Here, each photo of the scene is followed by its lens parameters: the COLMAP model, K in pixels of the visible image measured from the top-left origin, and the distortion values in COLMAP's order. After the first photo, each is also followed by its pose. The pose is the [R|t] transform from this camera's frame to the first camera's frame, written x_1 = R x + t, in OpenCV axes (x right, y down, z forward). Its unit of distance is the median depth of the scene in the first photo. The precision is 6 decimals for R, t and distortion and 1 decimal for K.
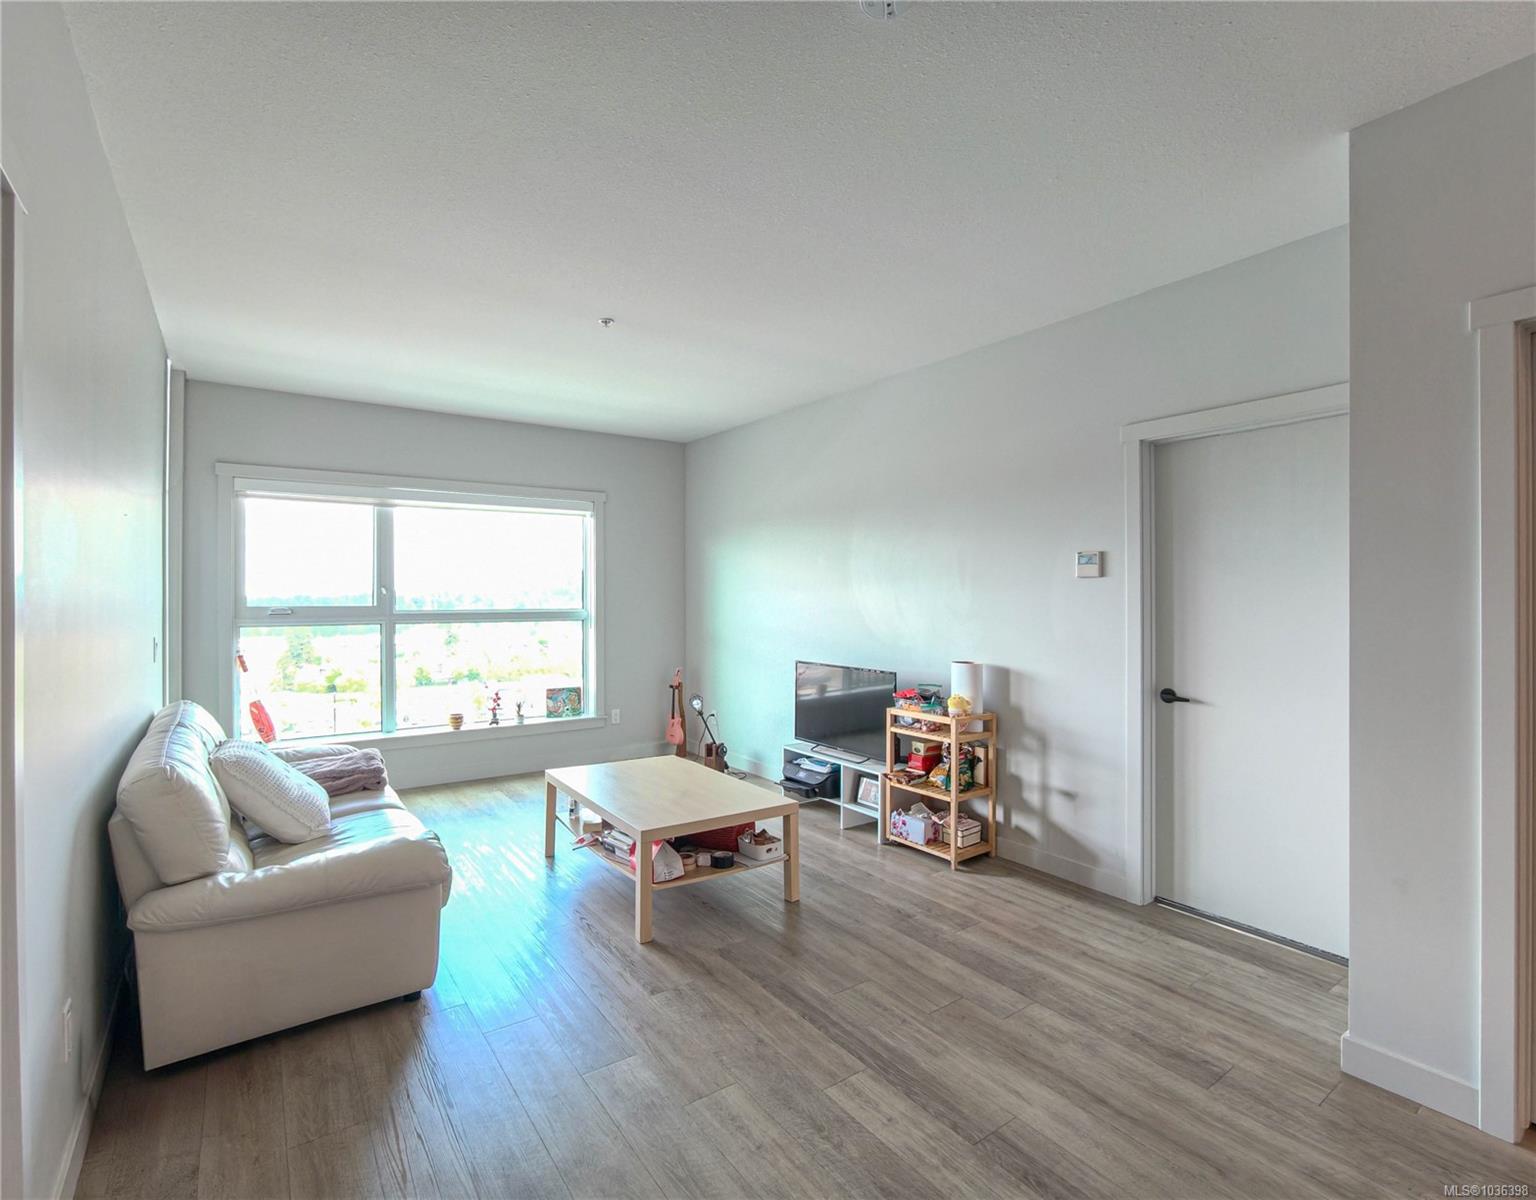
lens RADIAL K [[760.8, 0, 768.0], [0, 760.8, 600.0], [0, 0, 1]] dist [-0.046296, 0.000896]
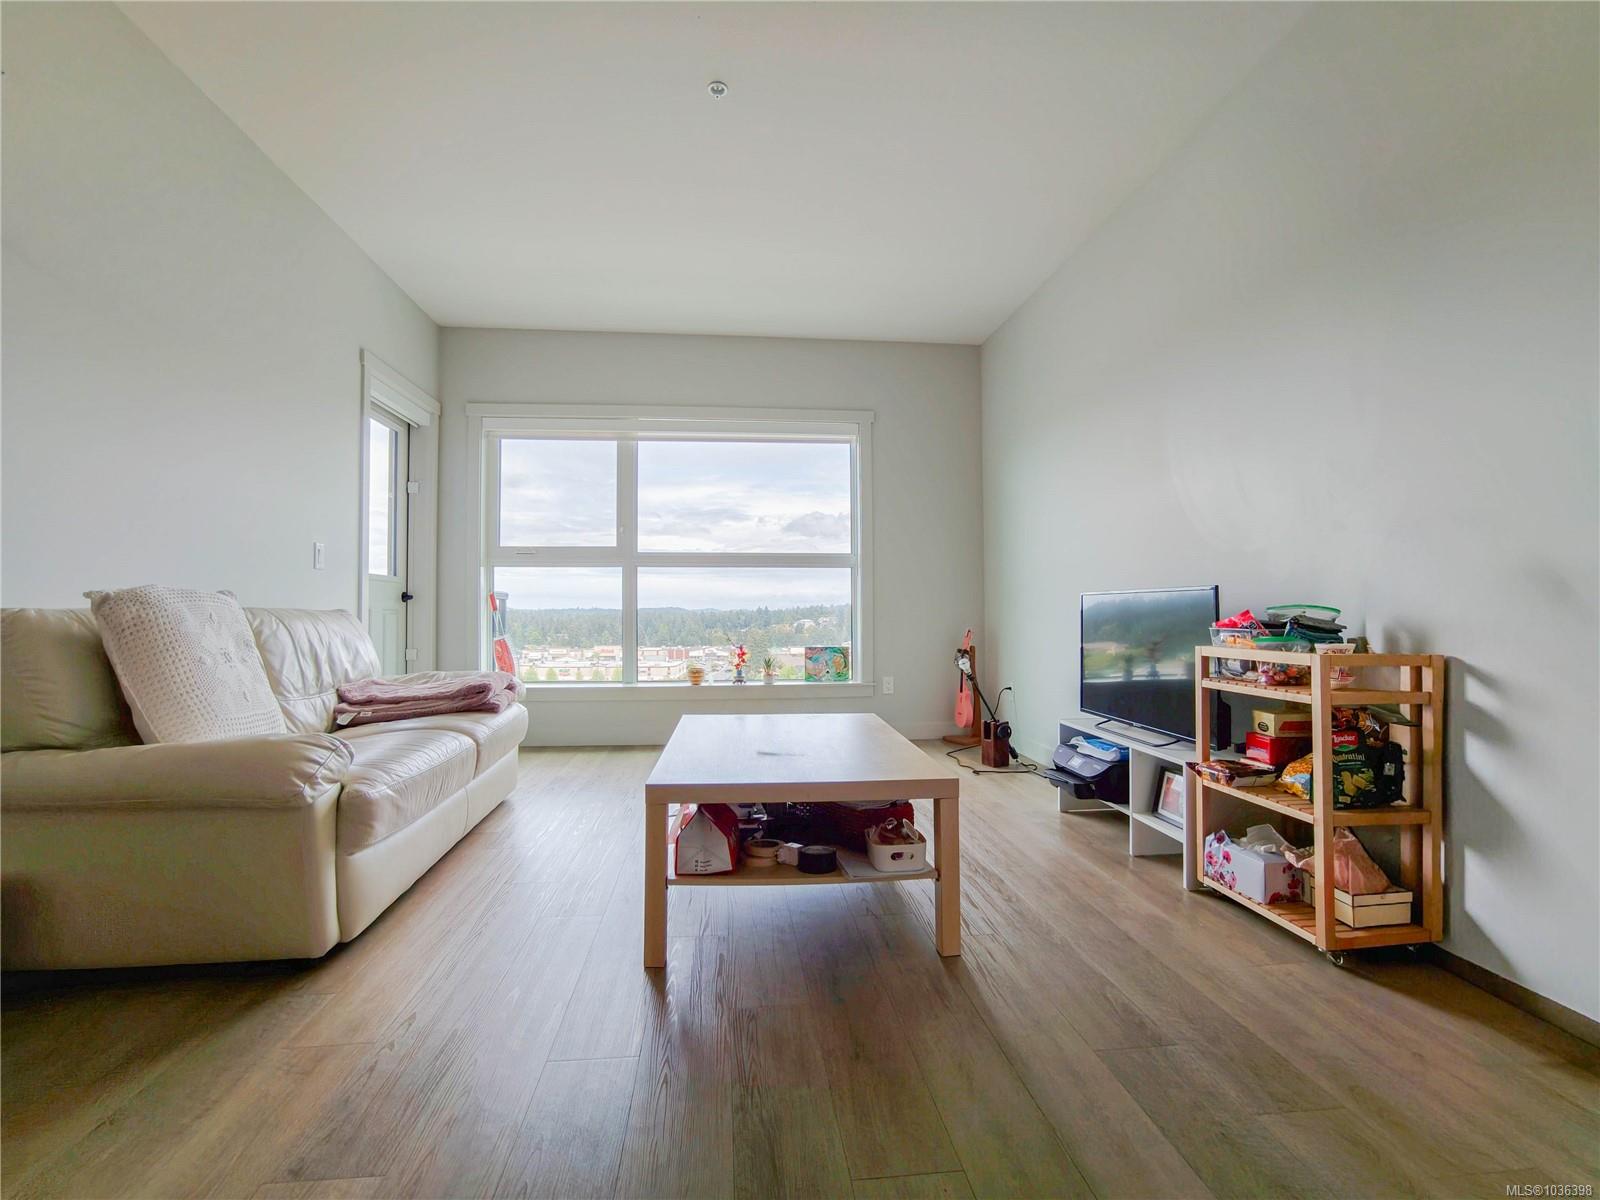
lens RADIAL K [[759.1, 0, 800.0], [0, 759.1, 600.0], [0, 0, 1]] dist [-0.001913, 0.000378]
pose [[0.870179, -0.013599, -0.492547, 0.179470], [0.003850, 0.999776, -0.020802, 0.119331], [0.492720, 0.016206, 0.870037, 0.369614]]
